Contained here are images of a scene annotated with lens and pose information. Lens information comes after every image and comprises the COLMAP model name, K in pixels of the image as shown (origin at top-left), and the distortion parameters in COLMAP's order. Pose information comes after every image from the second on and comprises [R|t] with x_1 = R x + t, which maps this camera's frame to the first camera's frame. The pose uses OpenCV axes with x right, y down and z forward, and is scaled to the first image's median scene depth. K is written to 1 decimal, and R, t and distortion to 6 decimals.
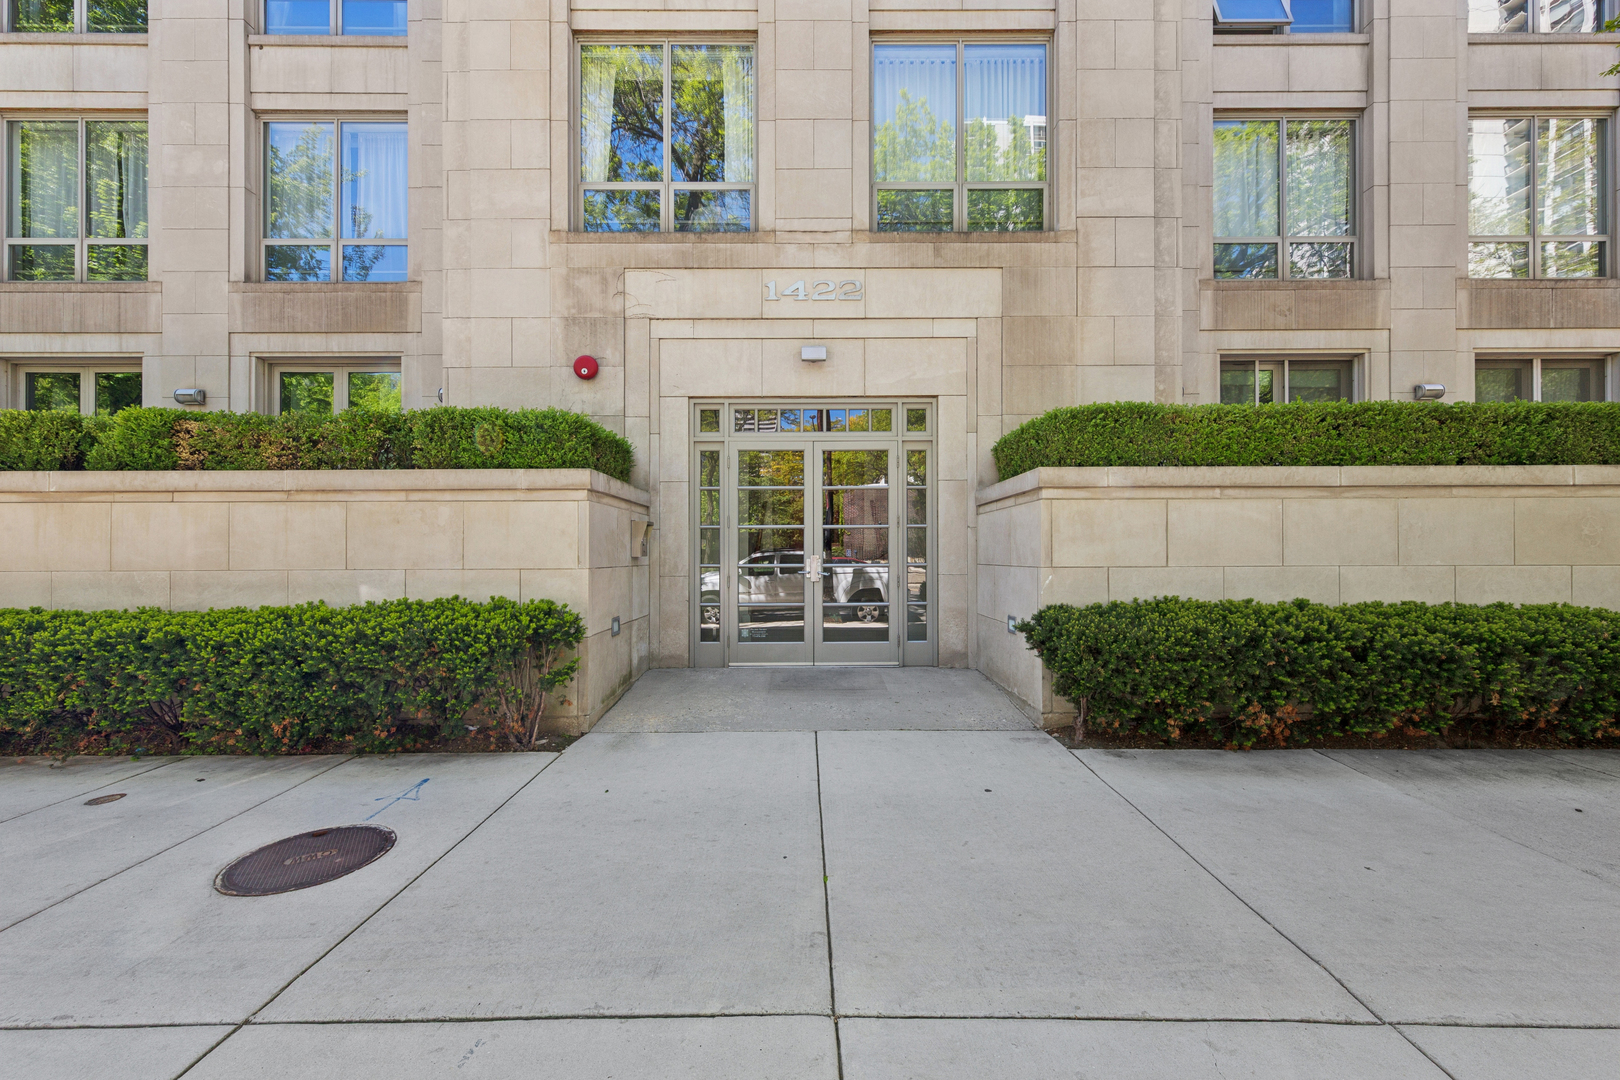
lens RADIAL K [[648.6, 0, 804.9], [0, 648.6, 527.8], [0, 0, 1]] dist [0.009343, -0.000316]
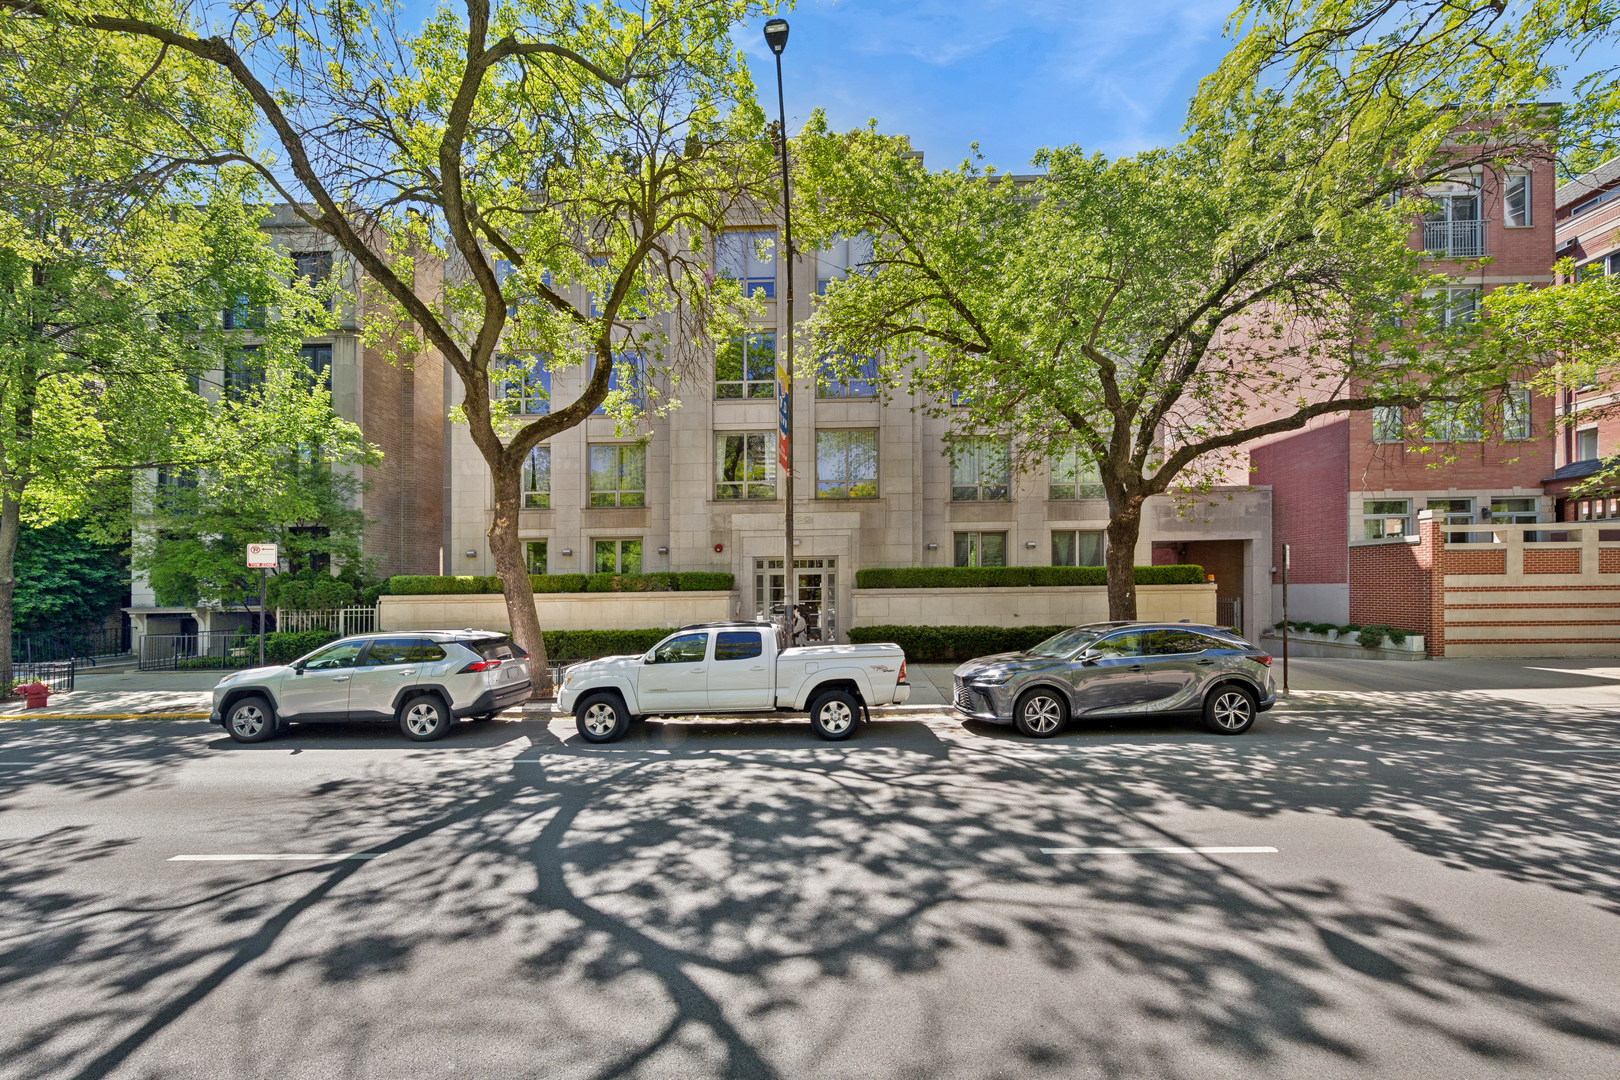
lens RADIAL K [[582.3, 0, 814.7], [0, 582.3, 534.6], [0, 0, 1]] dist [0.006687, -0.000015]
pose [[0.999892, -0.007481, -0.012623, 0.132738], [0.006868, 0.998829, -0.047881, -0.174542], [0.012966, 0.047789, 0.998773, -1.608891]]
